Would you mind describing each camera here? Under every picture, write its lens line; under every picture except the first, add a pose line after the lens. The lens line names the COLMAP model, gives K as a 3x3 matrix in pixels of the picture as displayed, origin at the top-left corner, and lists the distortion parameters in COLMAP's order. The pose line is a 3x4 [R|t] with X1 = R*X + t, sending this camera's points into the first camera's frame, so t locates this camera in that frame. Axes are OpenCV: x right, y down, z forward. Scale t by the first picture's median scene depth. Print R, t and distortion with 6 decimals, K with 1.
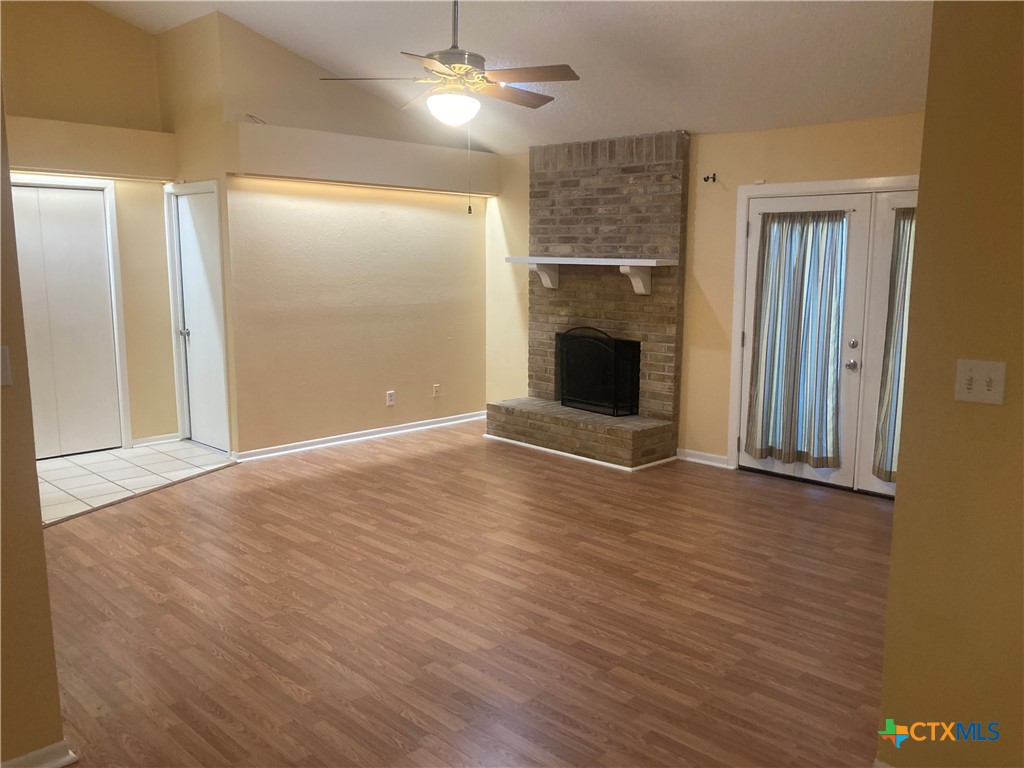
lens RADIAL K [[837.6, 0, 512.3], [0, 837.6, 385.1], [0, 0, 1]] dist [-0.004396, -0.001245]
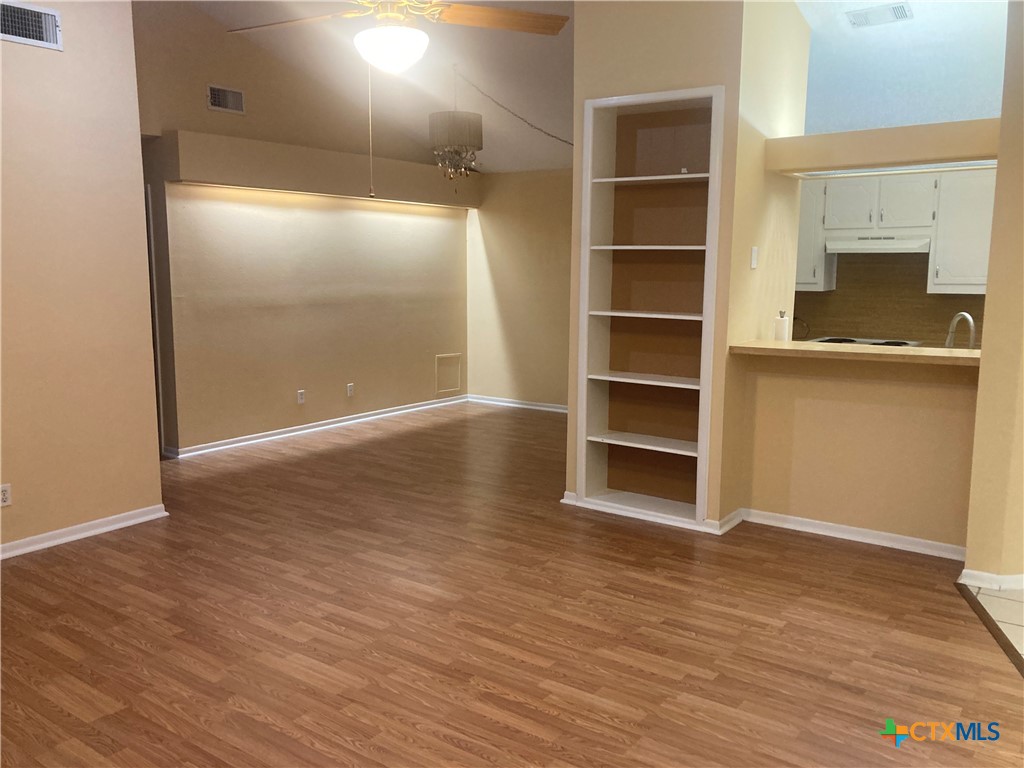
lens RADIAL K [[837.6, 0, 512.0], [0, 837.6, 384.0], [0, 0, 1]] dist [-0.004396, -0.001245]
pose [[-0.988509, 0.011133, -0.150751, -0.055917], [-0.032974, 0.957386, 0.286922, -0.253983], [0.147521, 0.288596, -0.946018, 1.715937]]
